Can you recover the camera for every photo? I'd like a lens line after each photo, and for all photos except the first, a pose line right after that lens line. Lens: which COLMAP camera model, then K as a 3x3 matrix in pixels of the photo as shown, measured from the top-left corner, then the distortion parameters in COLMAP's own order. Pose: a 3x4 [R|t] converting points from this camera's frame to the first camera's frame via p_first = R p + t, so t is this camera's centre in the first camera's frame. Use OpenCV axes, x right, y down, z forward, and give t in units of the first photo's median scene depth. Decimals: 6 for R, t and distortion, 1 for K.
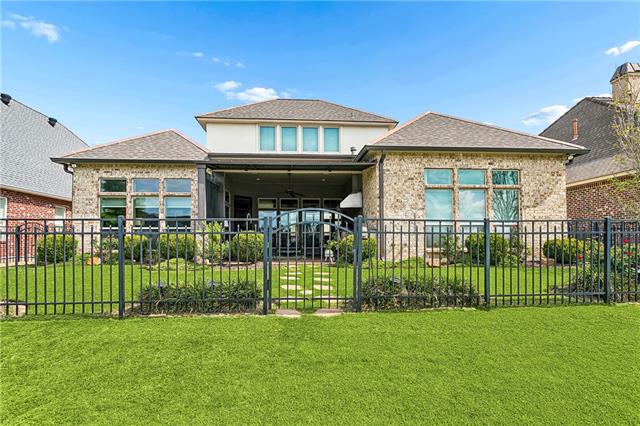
lens RADIAL K [[321.1, 0, 320.0], [0, 321.1, 213.0], [0, 0, 1]] dist [-0.000508, 0.000539]
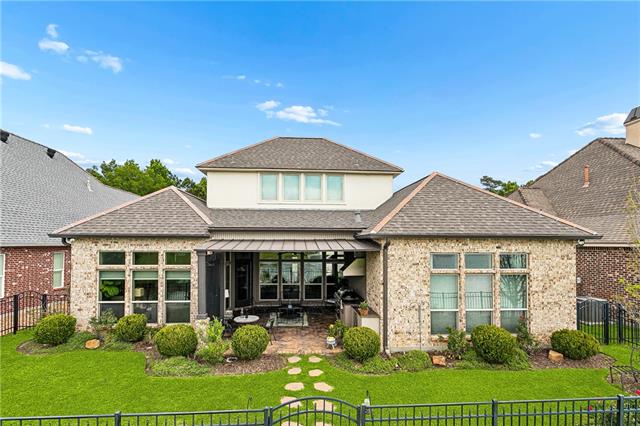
lens RADIAL K [[325.7, 0, 320.0], [0, 325.7, 213.0], [0, 0, 1]] dist [0.000028, 0.000607]
pose [[0.999934, 0.008553, -0.007664, -0.001520], [-0.008434, 0.999845, 0.015473, -0.252019], [0.007795, -0.015408, 0.999851, 0.011795]]
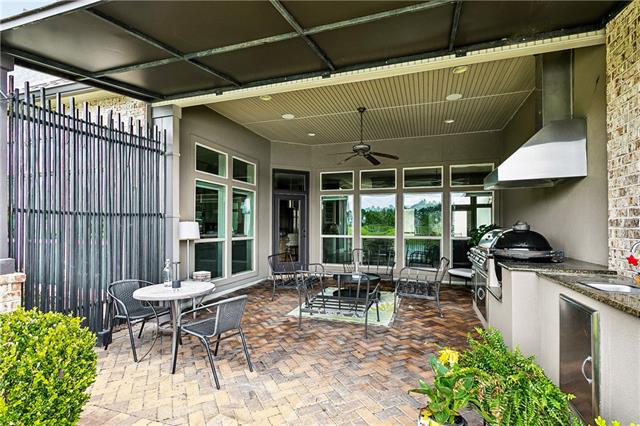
lens RADIAL K [[321.1, 0, 320.0], [0, 321.1, 213.0], [0, 0, 1]] dist [-0.000508, 0.000539]
pose [[0.918055, -0.009582, -0.396336, 0.032647], [0.033903, 0.997943, 0.054404, -0.010282], [0.395000, -0.063383, 0.916492, 0.738989]]
